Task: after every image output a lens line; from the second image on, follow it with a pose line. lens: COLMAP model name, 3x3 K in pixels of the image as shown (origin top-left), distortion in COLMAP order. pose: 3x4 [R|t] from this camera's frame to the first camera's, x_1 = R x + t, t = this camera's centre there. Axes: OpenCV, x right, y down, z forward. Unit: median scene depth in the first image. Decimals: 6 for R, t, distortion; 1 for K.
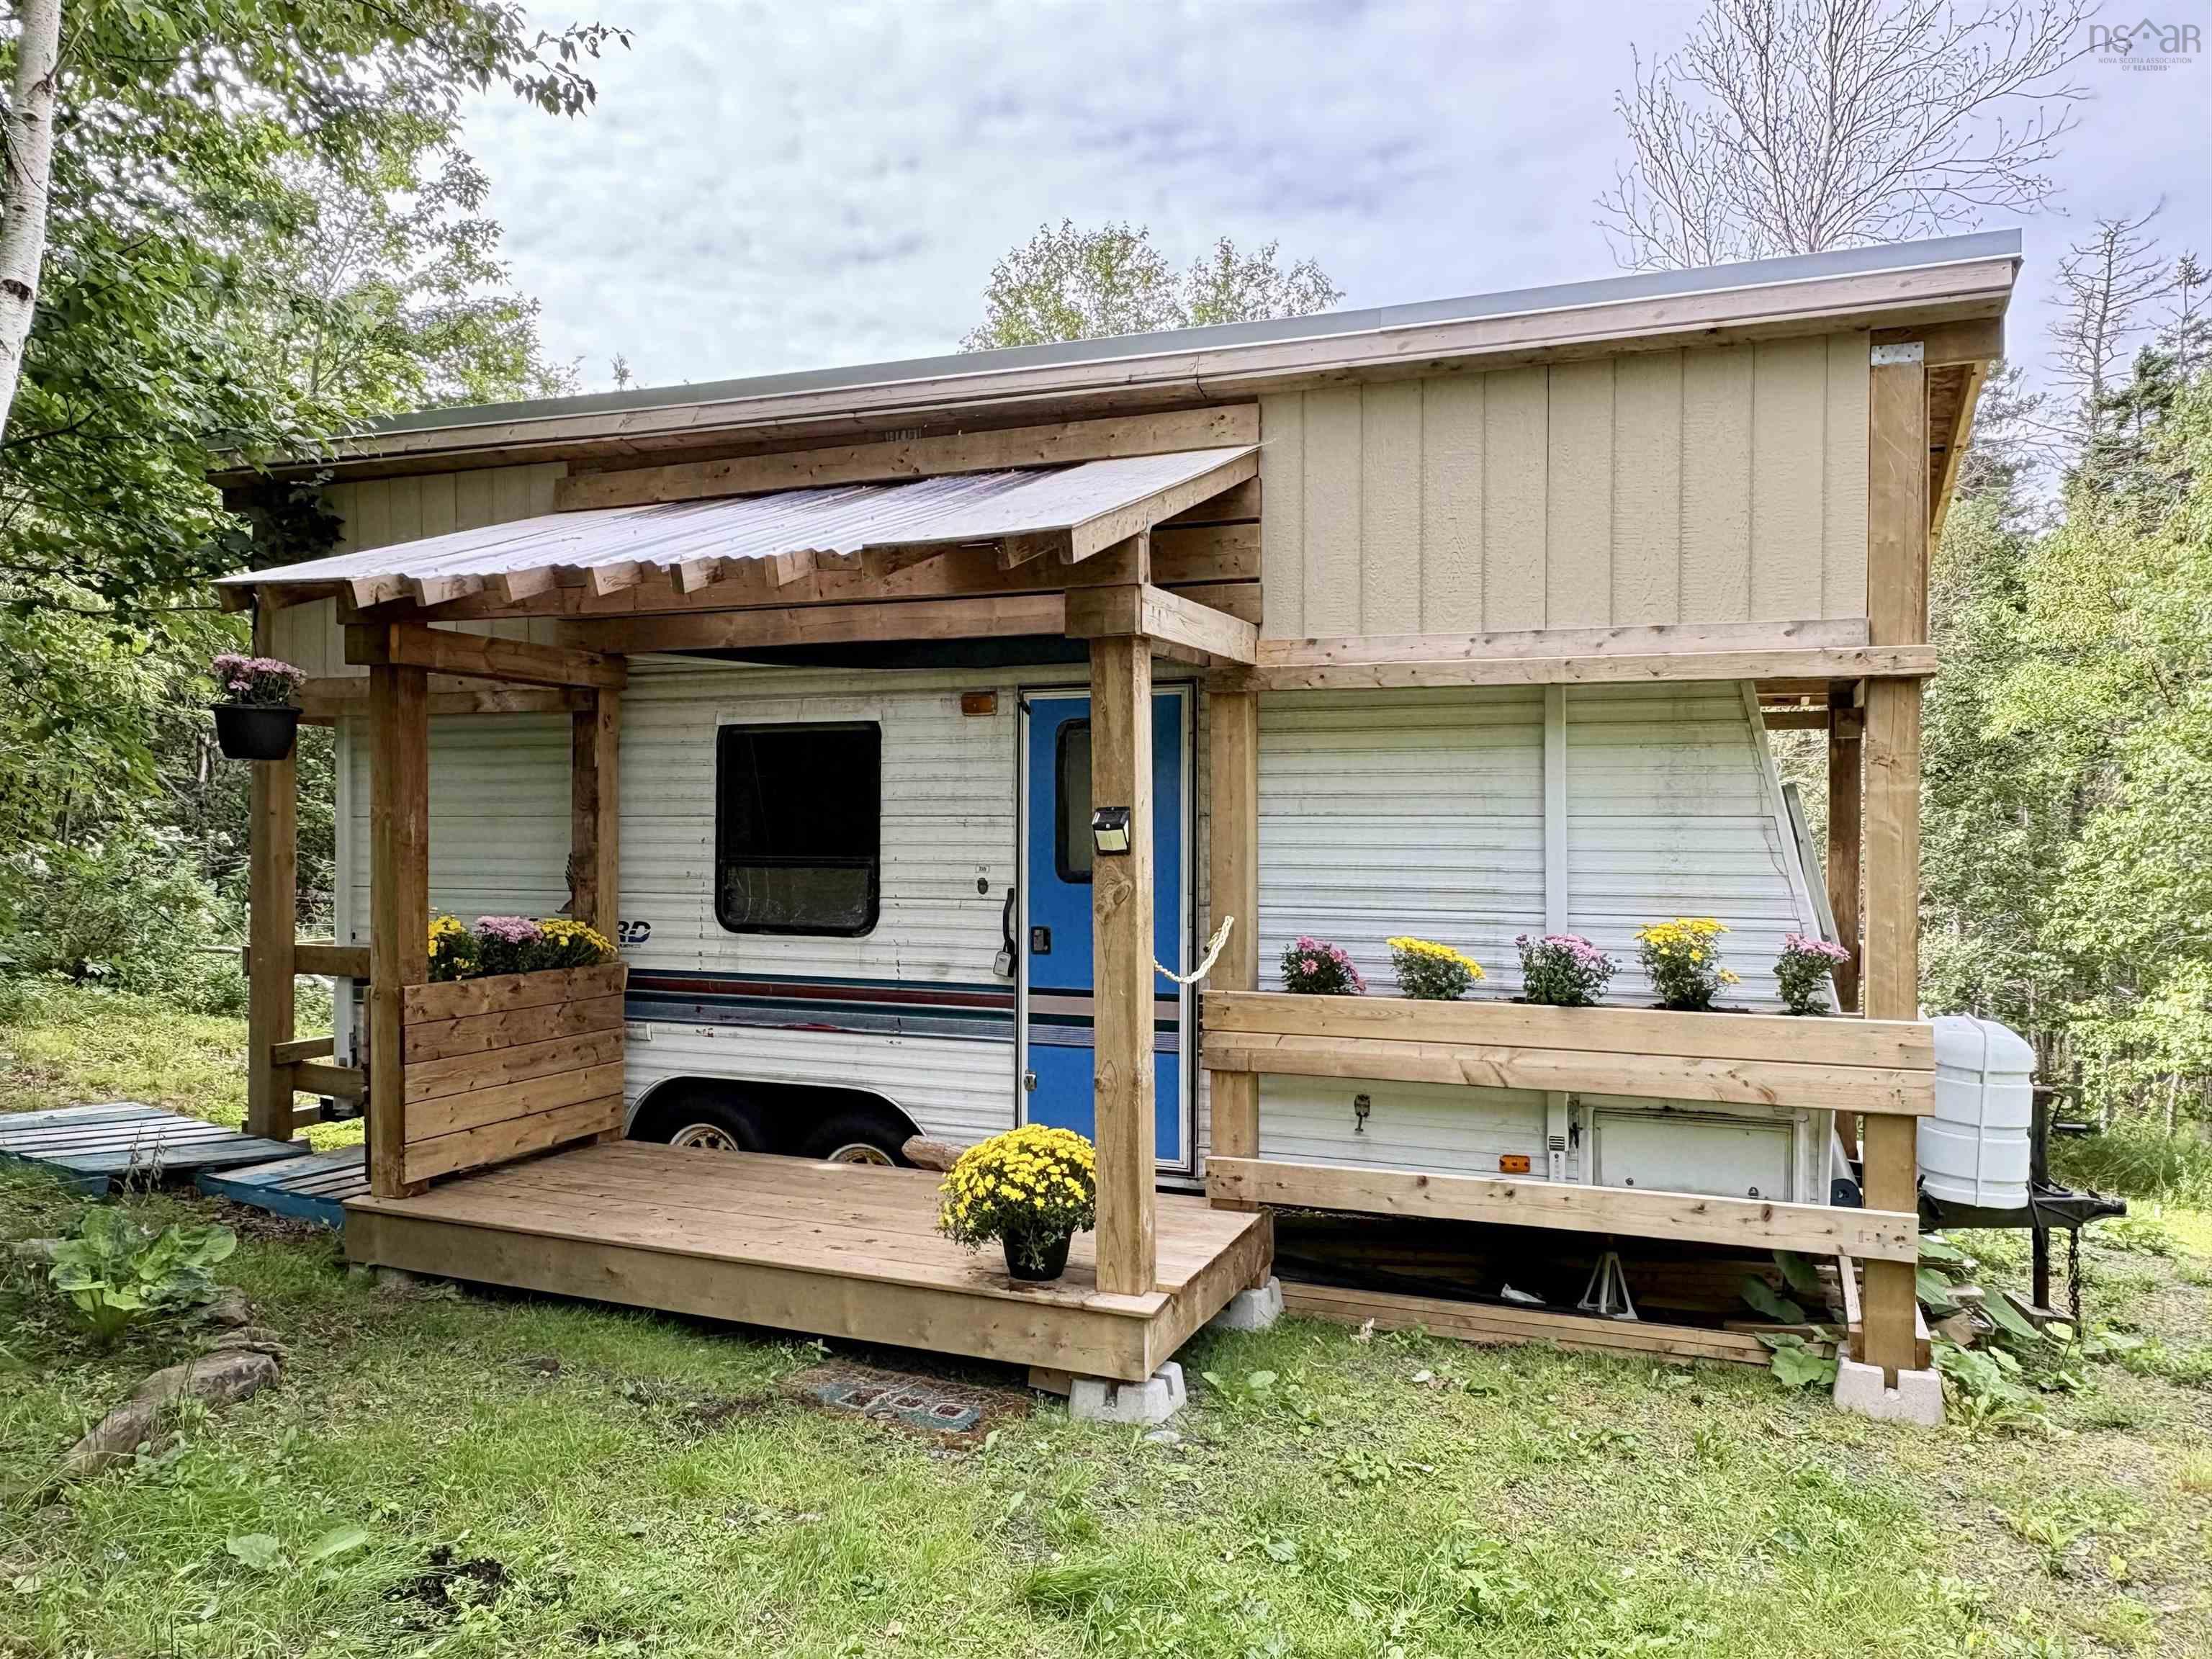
lens RADIAL K [[1609.2, 0, 1106.0], [0, 1609.2, 829.5], [0, 0, 1]] dist [0.070146, 0.000673]
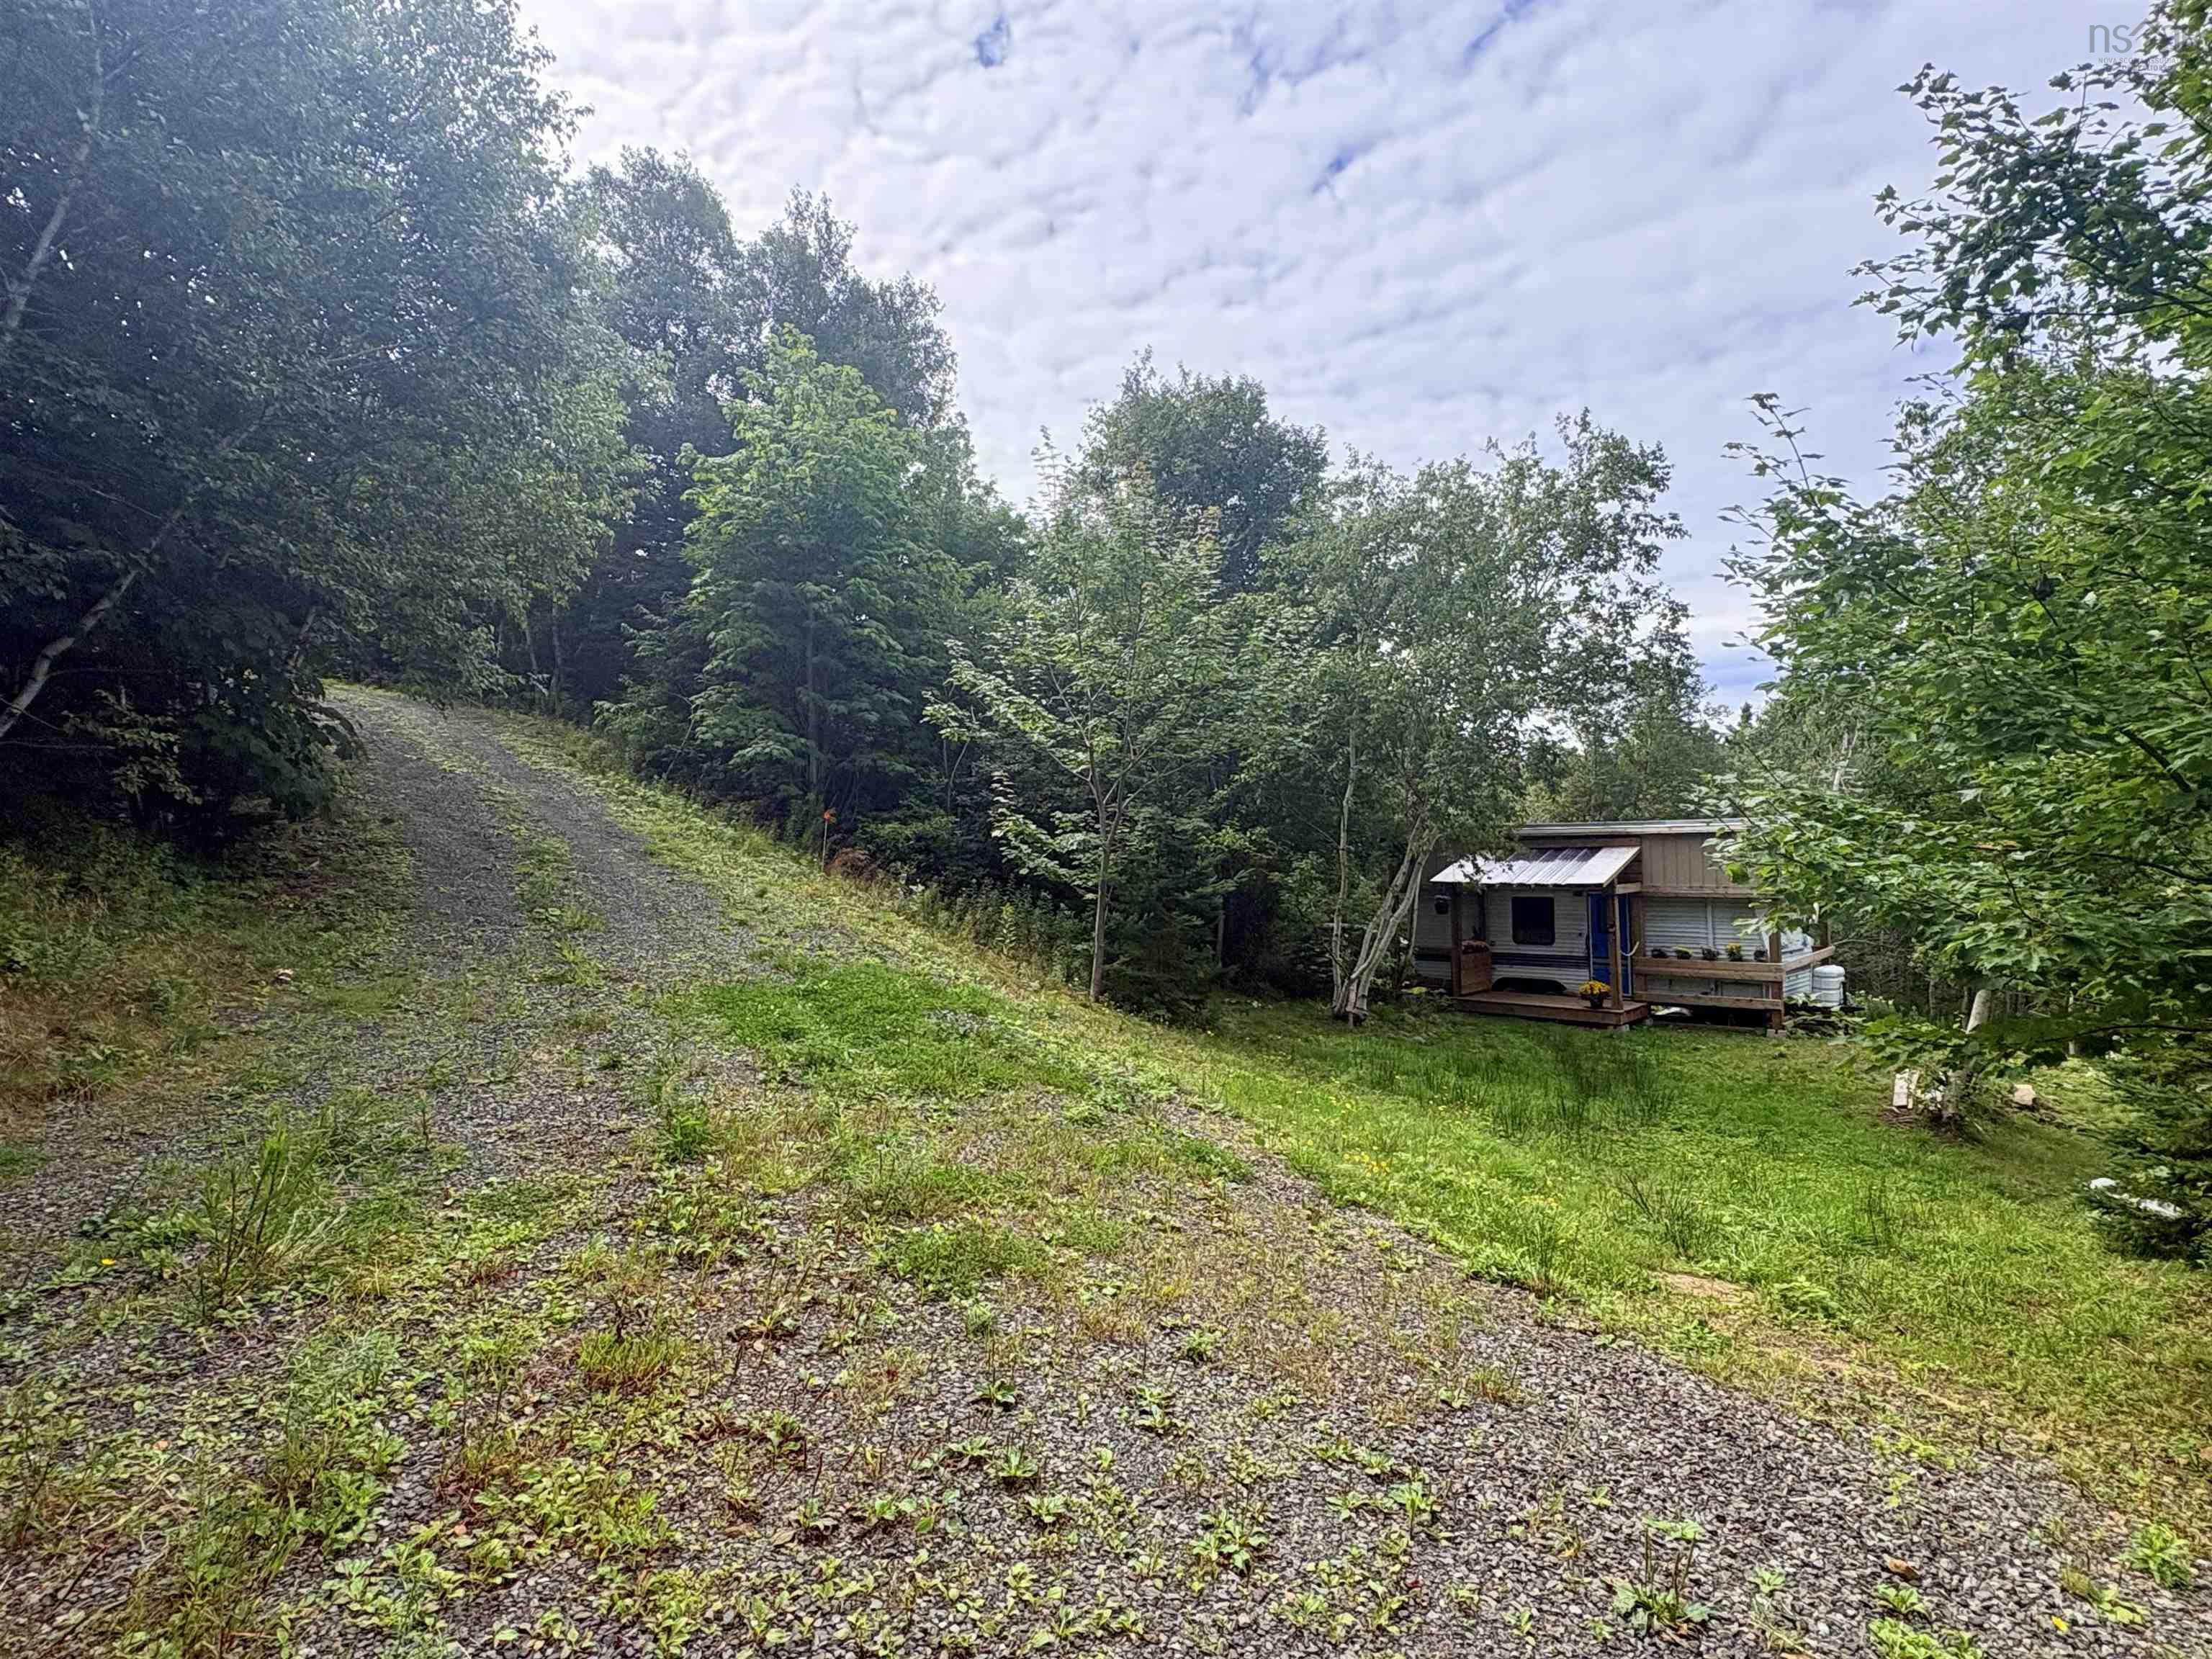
lens RADIAL K [[1174.8, 0, 1106.0], [0, 1174.8, 829.5], [0, 0, 1]] dist [-0.000830, 0.001062]
pose [[0.922066, -0.035756, -0.385376, -0.025461], [0.028525, 0.999294, -0.024465, -0.239882], [0.385979, 0.011566, 0.922435, -2.819435]]
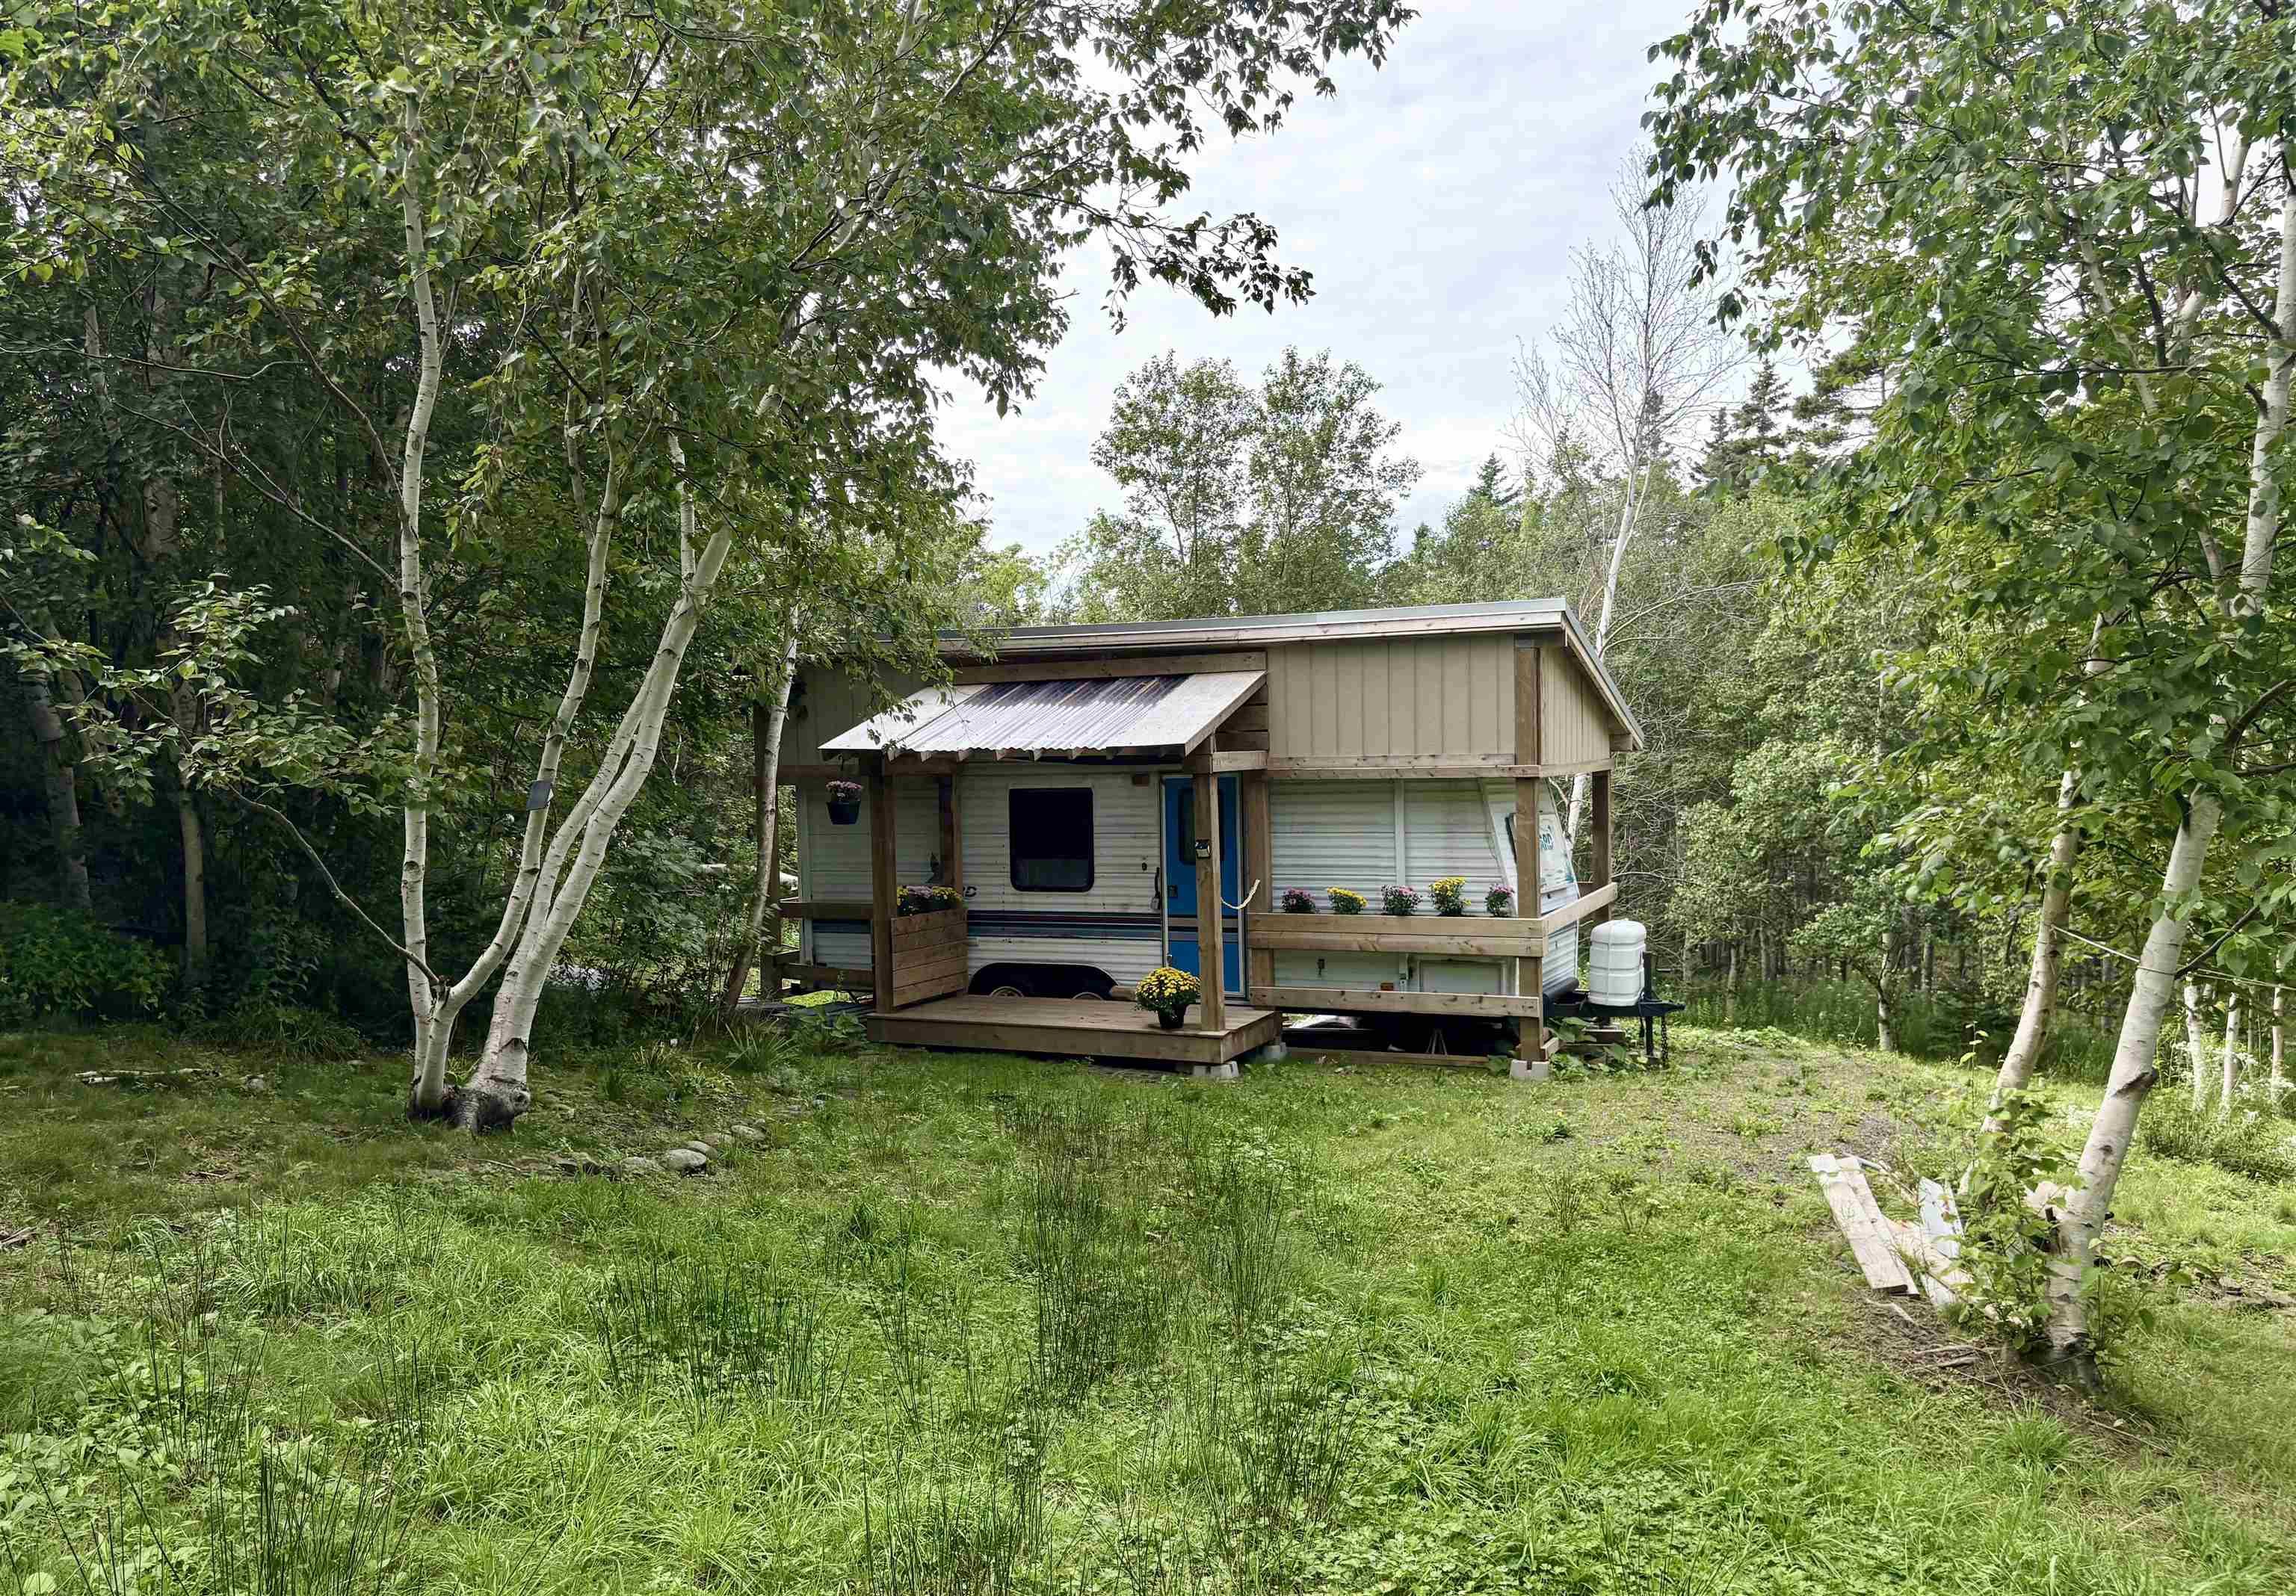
lens RADIAL K [[1753.4, 0, 1148.0], [0, 1753.4, 798.0], [0, 0, 1]] dist [0.234478, 0.000214]
pose [[0.999064, -0.022072, -0.037199, 0.016928], [0.022702, 0.999605, 0.016596, -0.101057], [0.036818, -0.017425, 0.999170, -1.408443]]
